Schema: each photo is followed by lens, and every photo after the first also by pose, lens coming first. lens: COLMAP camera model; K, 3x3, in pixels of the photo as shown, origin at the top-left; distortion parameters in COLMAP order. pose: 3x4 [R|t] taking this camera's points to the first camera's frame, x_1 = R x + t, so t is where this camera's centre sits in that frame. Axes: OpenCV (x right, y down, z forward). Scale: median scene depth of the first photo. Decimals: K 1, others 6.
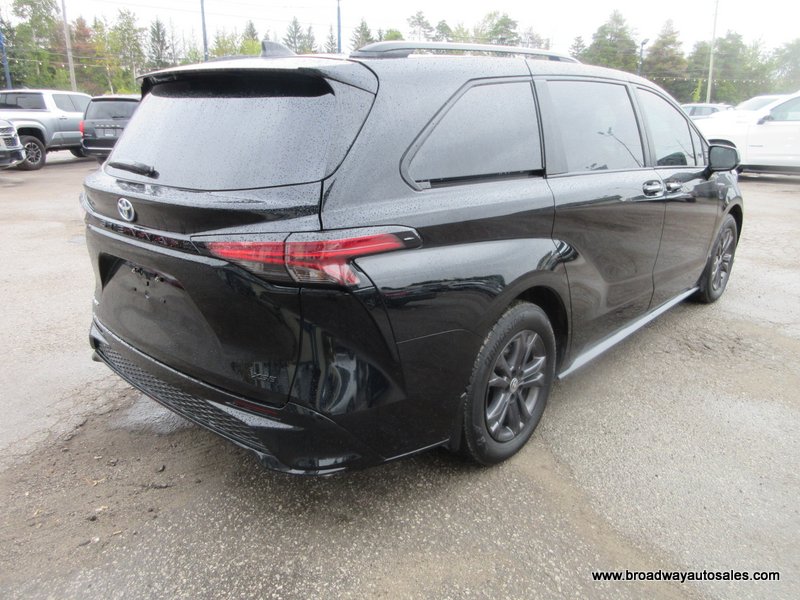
lens RADIAL K [[603.6, 0, 400.0], [0, 603.6, 300.0], [0, 0, 1]] dist [0.019881, -0.001496]
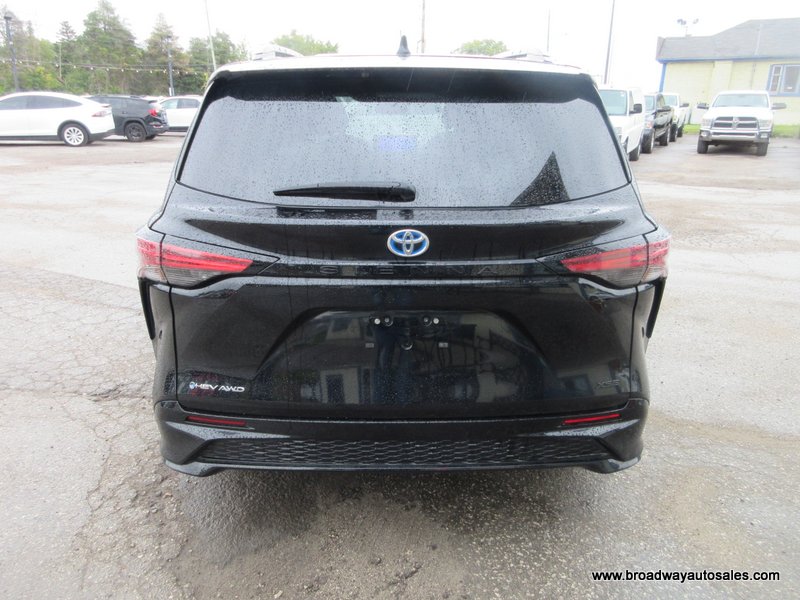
lens RADIAL K [[609.2, 0, 400.5], [0, 609.2, 284.4], [0, 0, 1]] dist [0.037587, -0.000541]
pose [[0.733237, -0.199919, 0.649920, -0.809683], [0.210166, 0.975634, 0.063001, -0.120023], [-0.646679, 0.090397, 0.757387, 0.321693]]
